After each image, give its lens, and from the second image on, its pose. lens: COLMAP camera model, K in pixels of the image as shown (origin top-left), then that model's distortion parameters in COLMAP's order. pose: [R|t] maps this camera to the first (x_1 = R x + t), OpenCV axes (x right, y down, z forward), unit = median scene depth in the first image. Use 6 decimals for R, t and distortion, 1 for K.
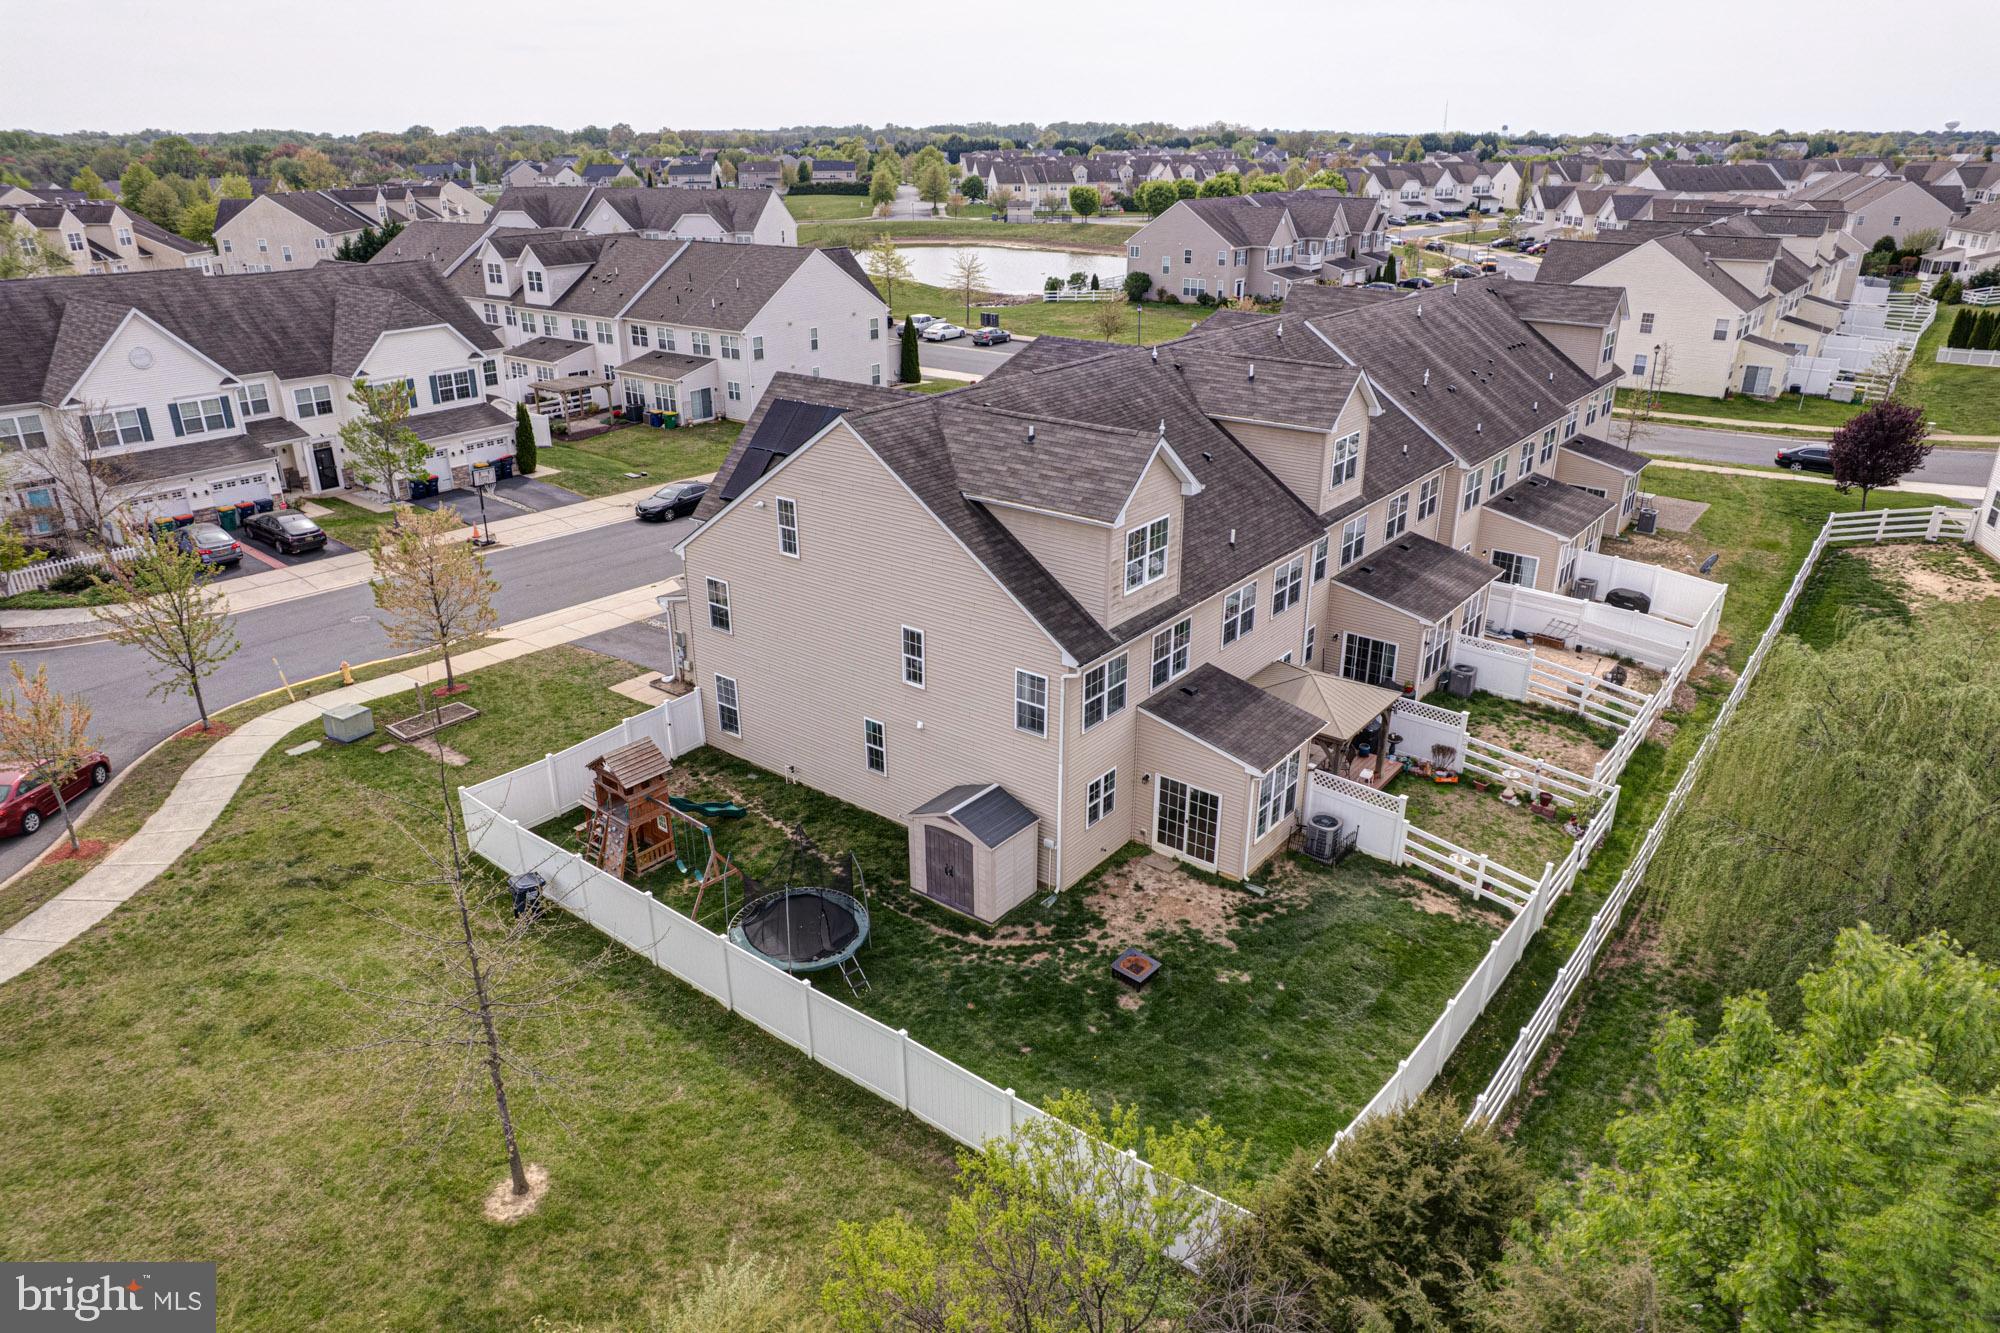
lens RADIAL K [[1281.8, 0, 1006.8], [0, 1281.8, 666.8], [0, 0, 1]] dist [-0.073967, 0.063499]
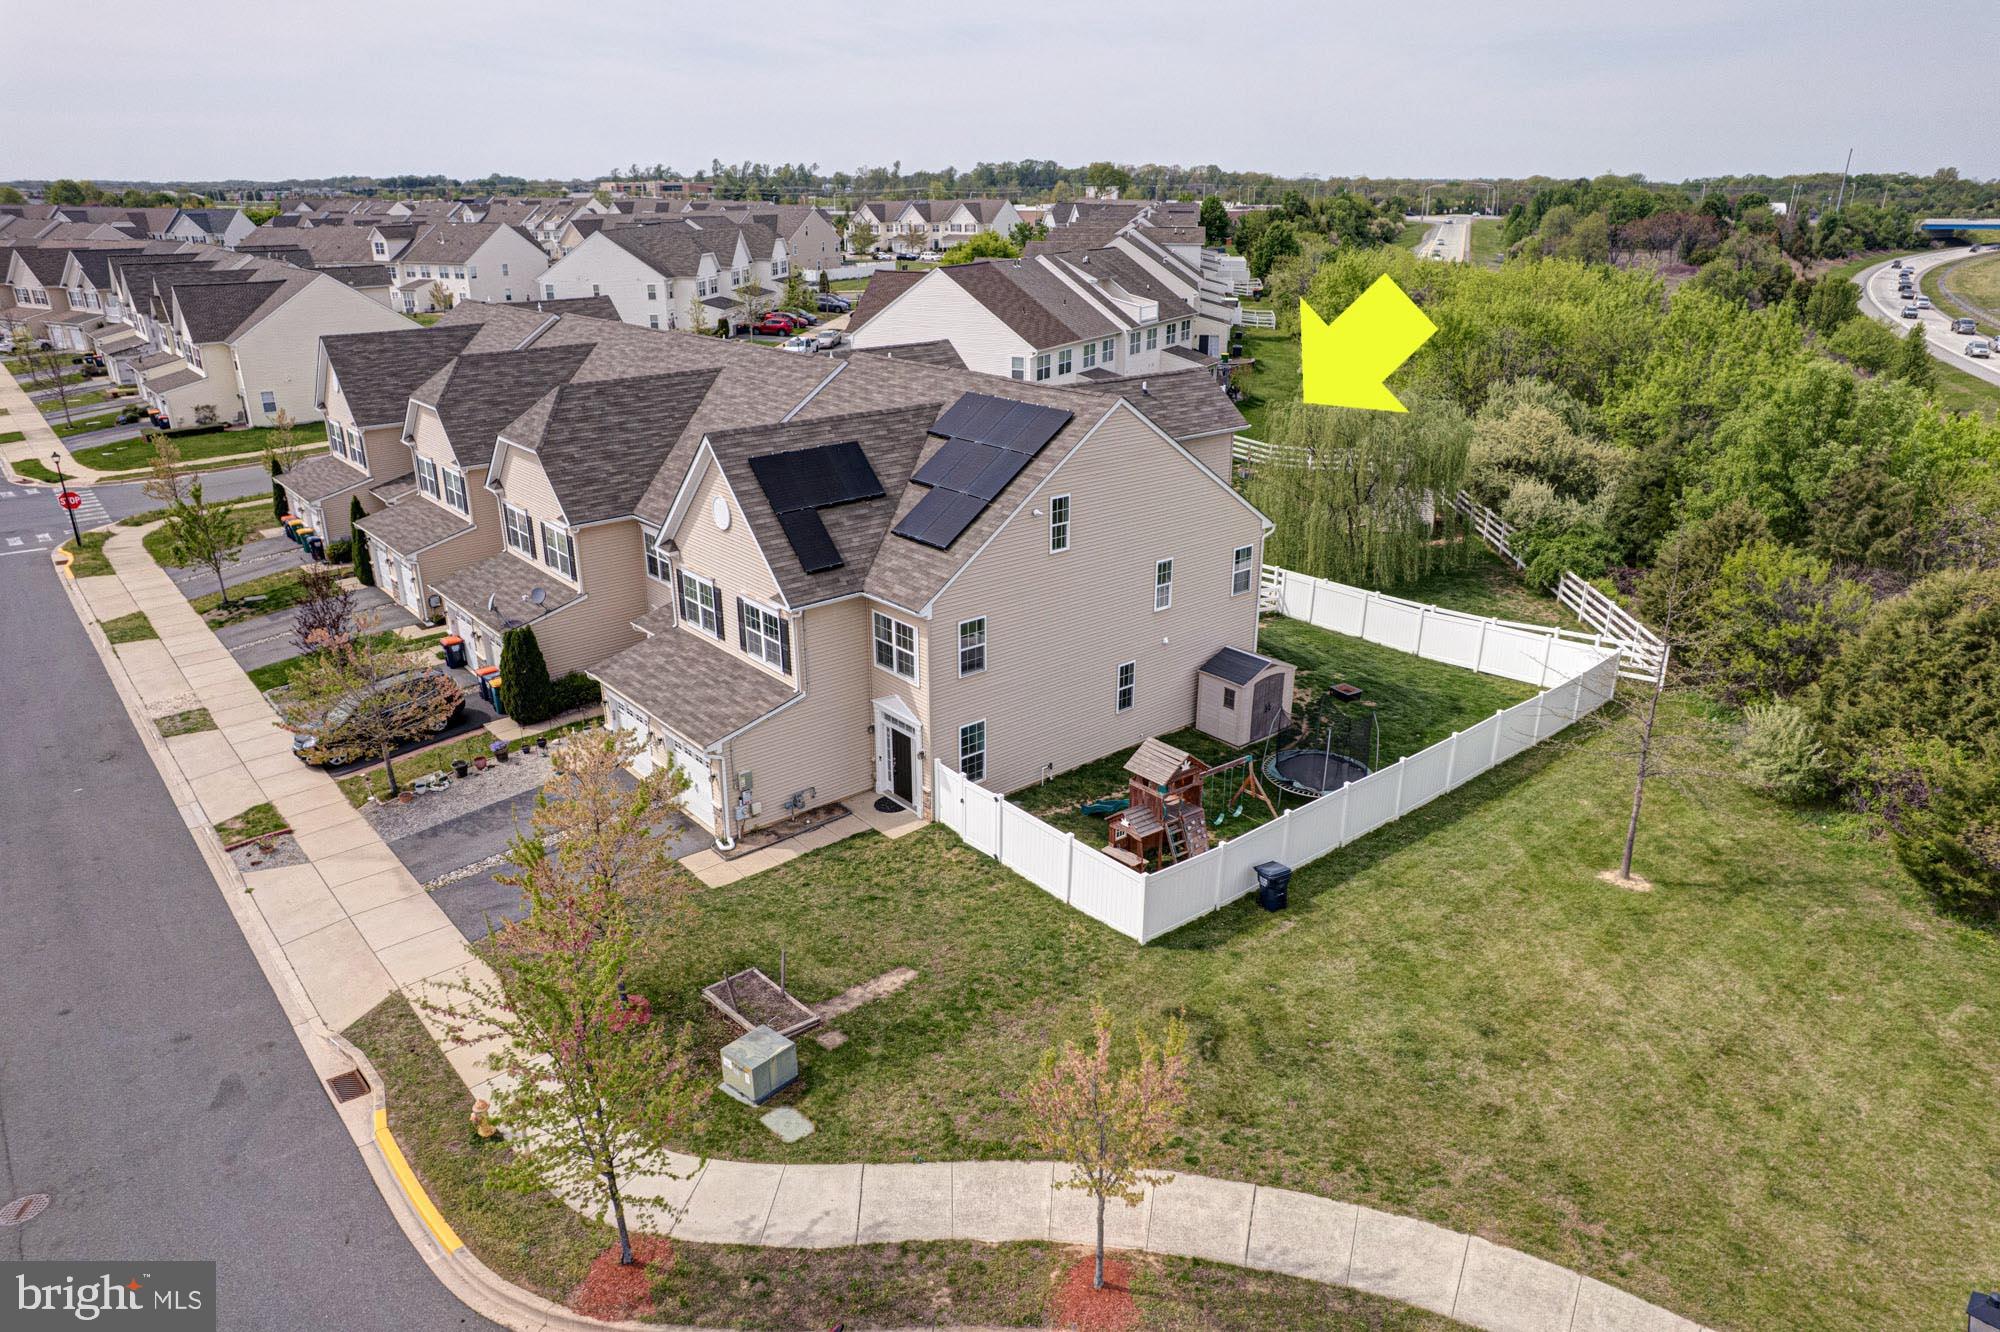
lens RADIAL K [[1281.8, 0, 1011.3], [0, 1281.8, 663.4], [0, 0, 1]] dist [-0.073967, 0.063499]
pose [[0.205306, -0.344861, 0.915926, -0.717362], [0.378692, 0.890957, 0.250576, -0.173386], [-0.902464, 0.295409, 0.313515, 0.451067]]
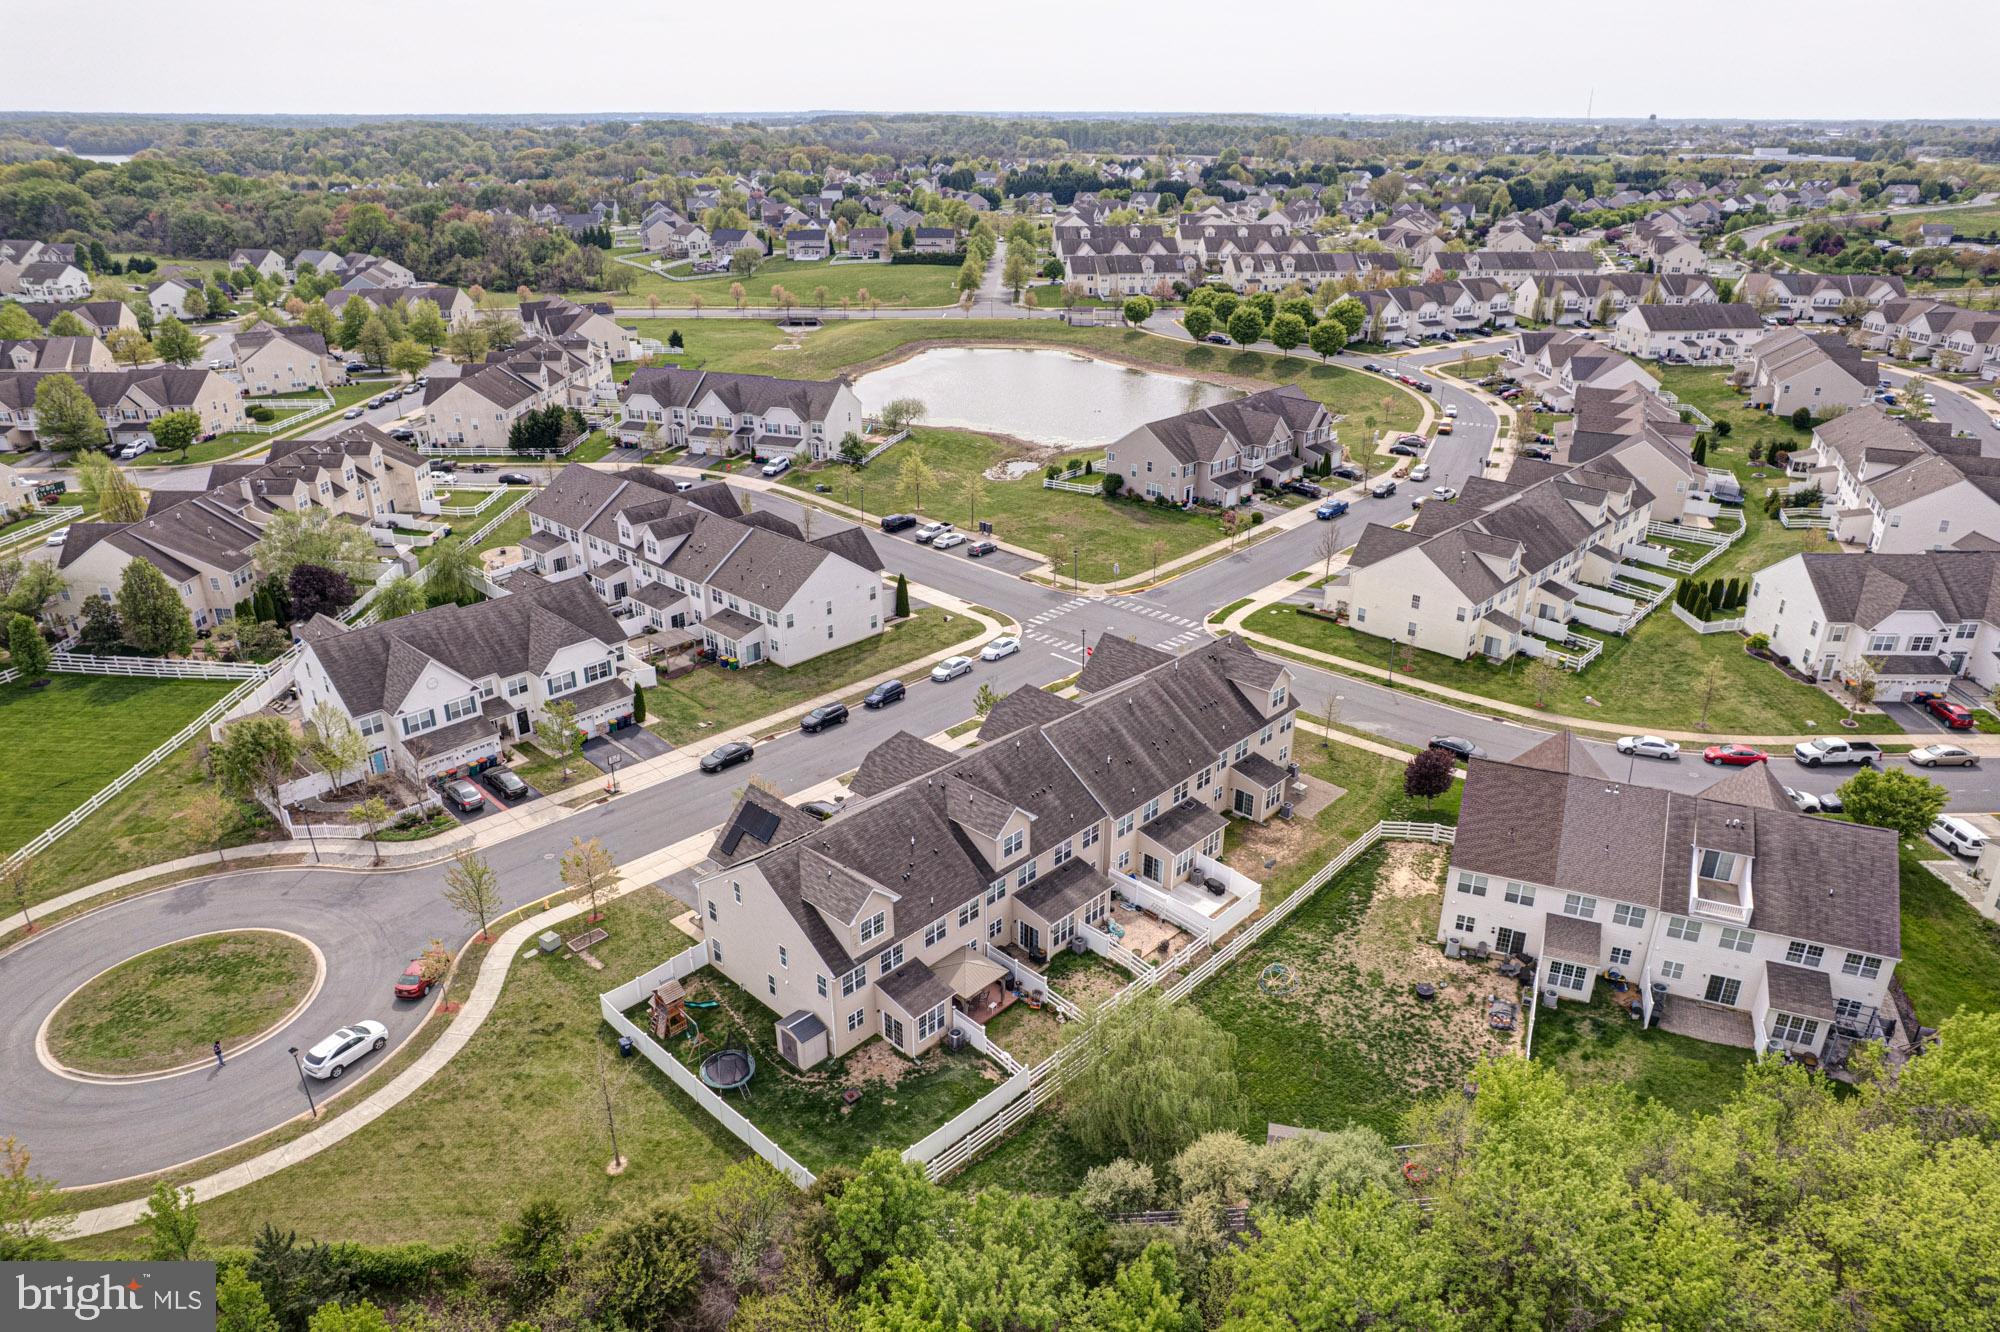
lens RADIAL K [[1281.8, 0, 1006.6], [0, 1281.8, 666.1], [0, 0, 1]] dist [-0.073967, 0.063499]
pose [[0.995158, 0.042397, -0.088672, 0.313754], [-0.040800, 0.998972, 0.019741, -0.362262], [0.089418, -0.016028, 0.995865, -0.791290]]
